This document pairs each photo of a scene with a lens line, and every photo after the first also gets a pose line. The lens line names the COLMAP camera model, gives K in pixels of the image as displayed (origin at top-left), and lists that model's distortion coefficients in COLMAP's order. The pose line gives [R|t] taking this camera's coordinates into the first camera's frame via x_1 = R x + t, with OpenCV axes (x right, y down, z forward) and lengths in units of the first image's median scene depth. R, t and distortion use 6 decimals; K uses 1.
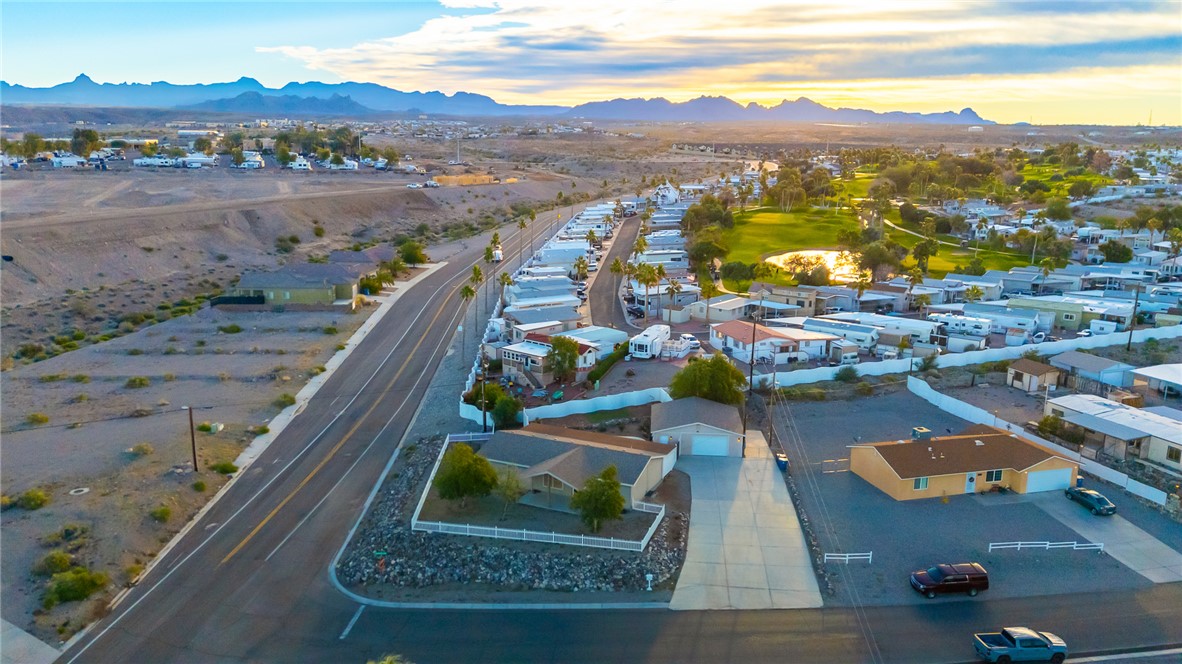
lens RADIAL K [[886.2, 0, 568.7], [0, 886.2, 331.1], [0, 0, 1]] dist [0.065361, -0.054577]
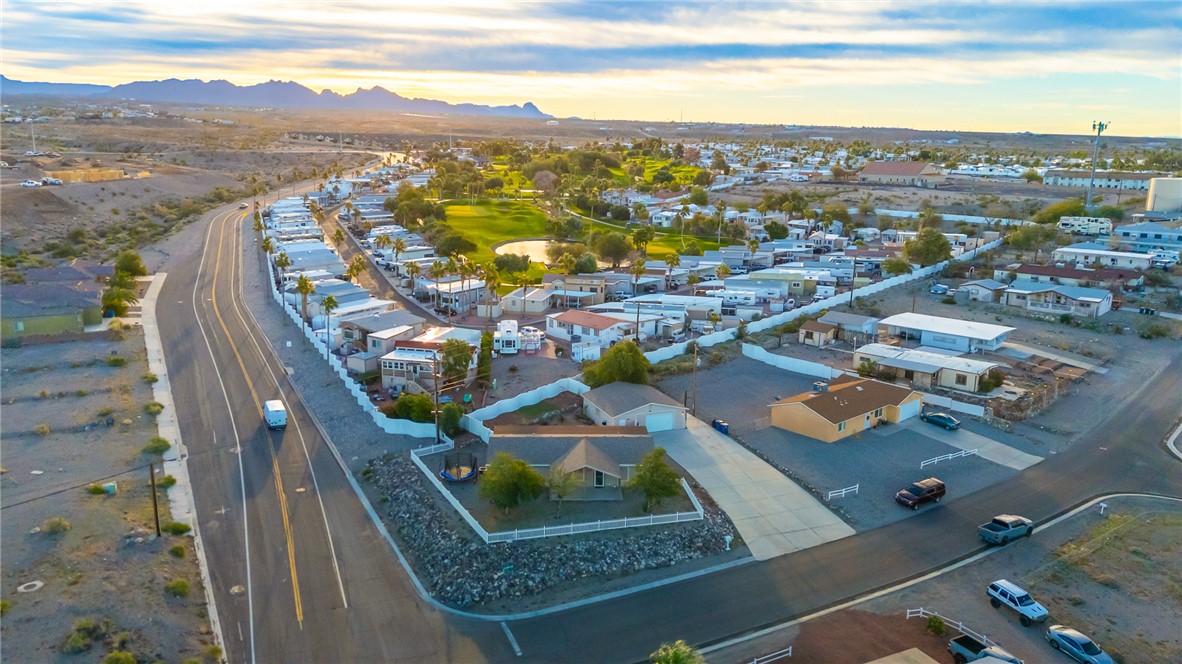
lens RADIAL K [[886.2, 0, 586.3], [0, 886.2, 341.5], [0, 0, 1]] dist [0.065361, -0.054577]
pose [[0.888650, -0.099969, 0.447558, -0.258110], [0.089530, 0.994990, 0.044480, -0.018537], [-0.449763, 0.000542, 0.893148, 0.032368]]
